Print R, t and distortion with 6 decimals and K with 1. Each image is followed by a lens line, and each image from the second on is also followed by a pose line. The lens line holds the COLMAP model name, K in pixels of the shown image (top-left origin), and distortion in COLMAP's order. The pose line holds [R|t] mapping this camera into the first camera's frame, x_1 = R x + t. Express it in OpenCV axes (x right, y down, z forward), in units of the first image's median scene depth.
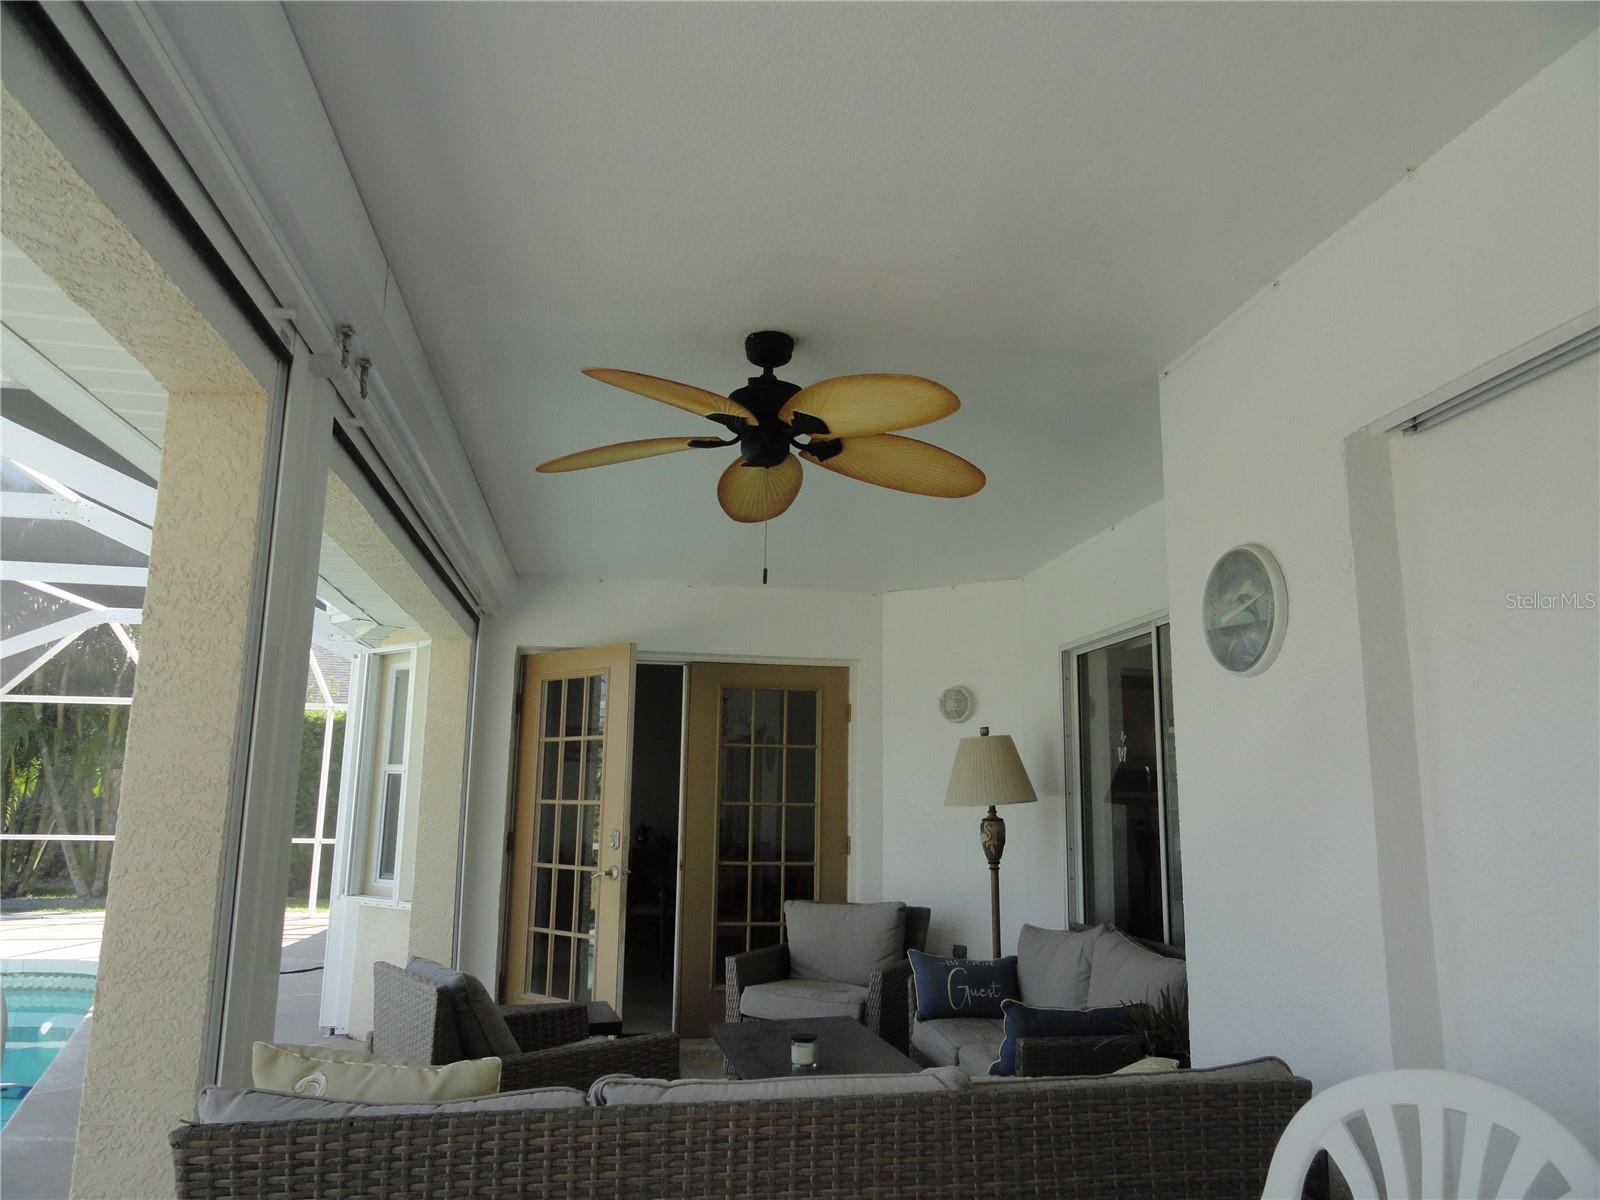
lens RADIAL K [[1113.7, 0, 800.0], [0, 1113.7, 600.0], [0, 0, 1]] dist [0.000756, -0.001557]
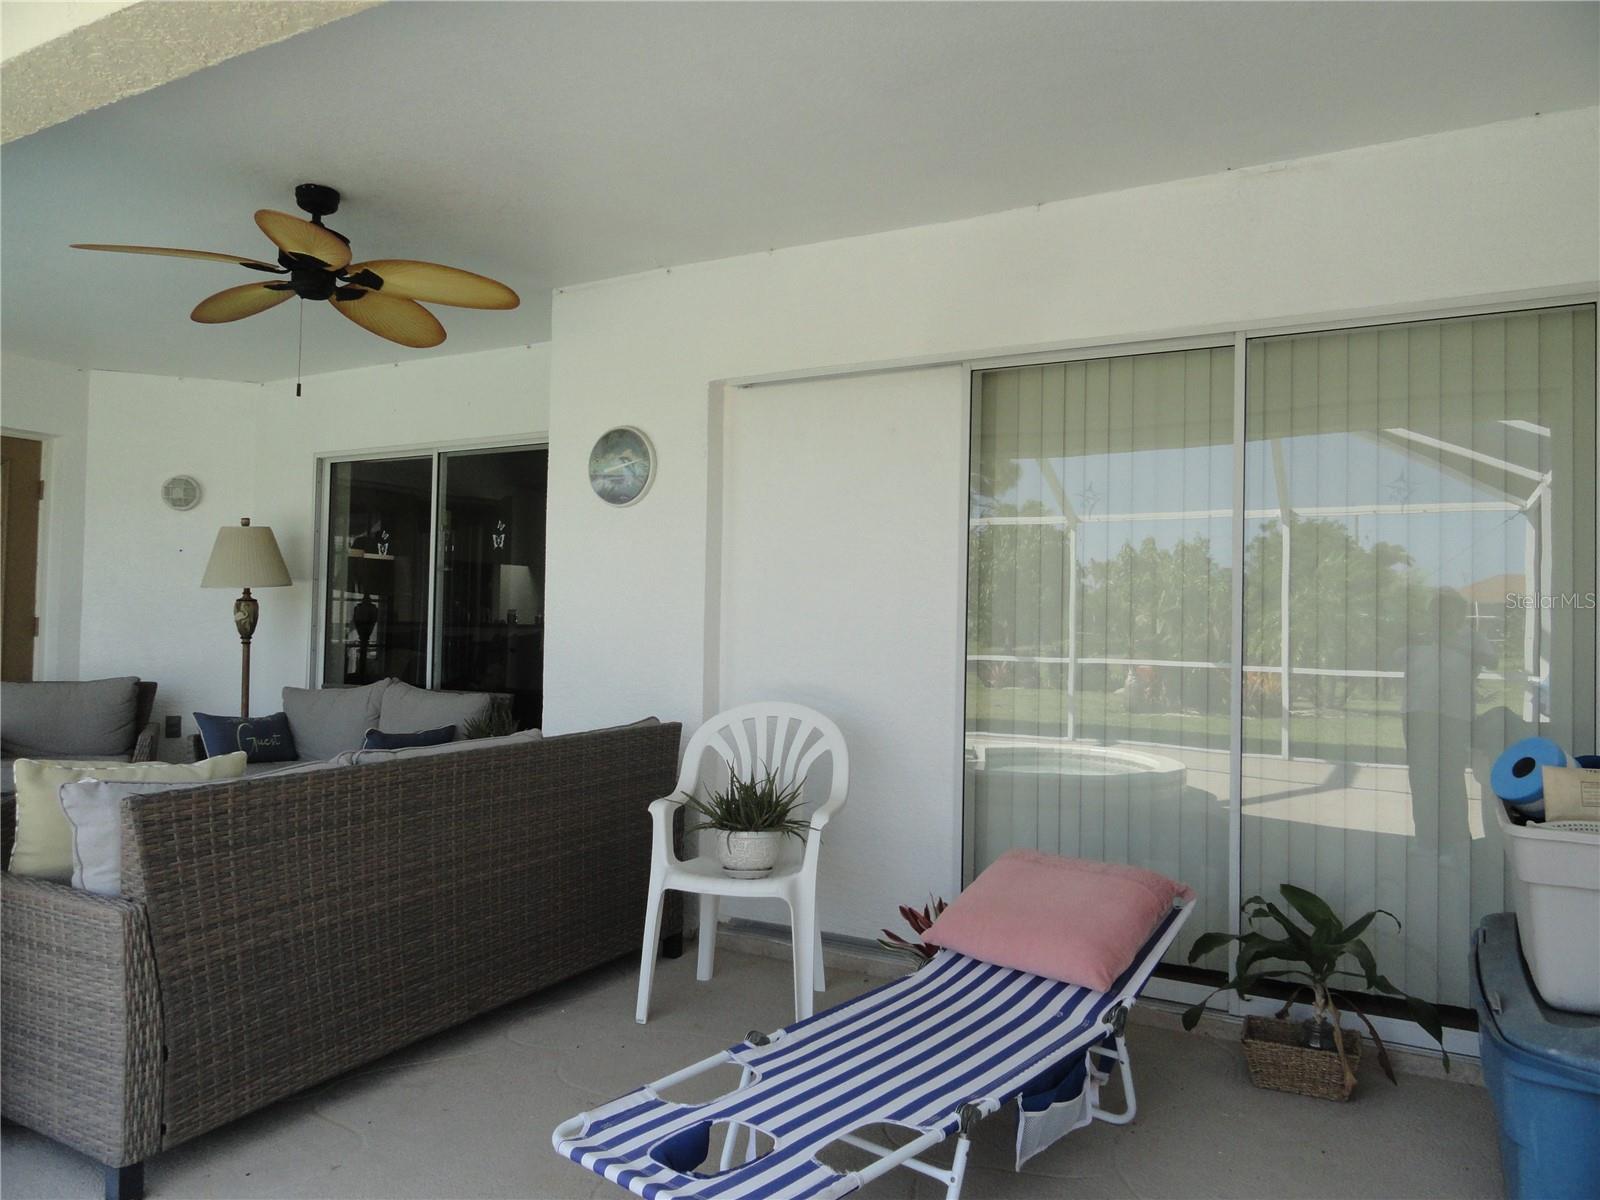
lens RADIAL K [[1113.7, 0, 800.0], [0, 1113.7, 600.0], [0, 0, 1]] dist [0.000756, -0.001557]
pose [[0.620198, 0.017750, 0.784244, -0.364756], [-0.153793, 0.983094, 0.099372, -0.000566], [-0.769222, -0.182241, 0.612443, -0.117986]]
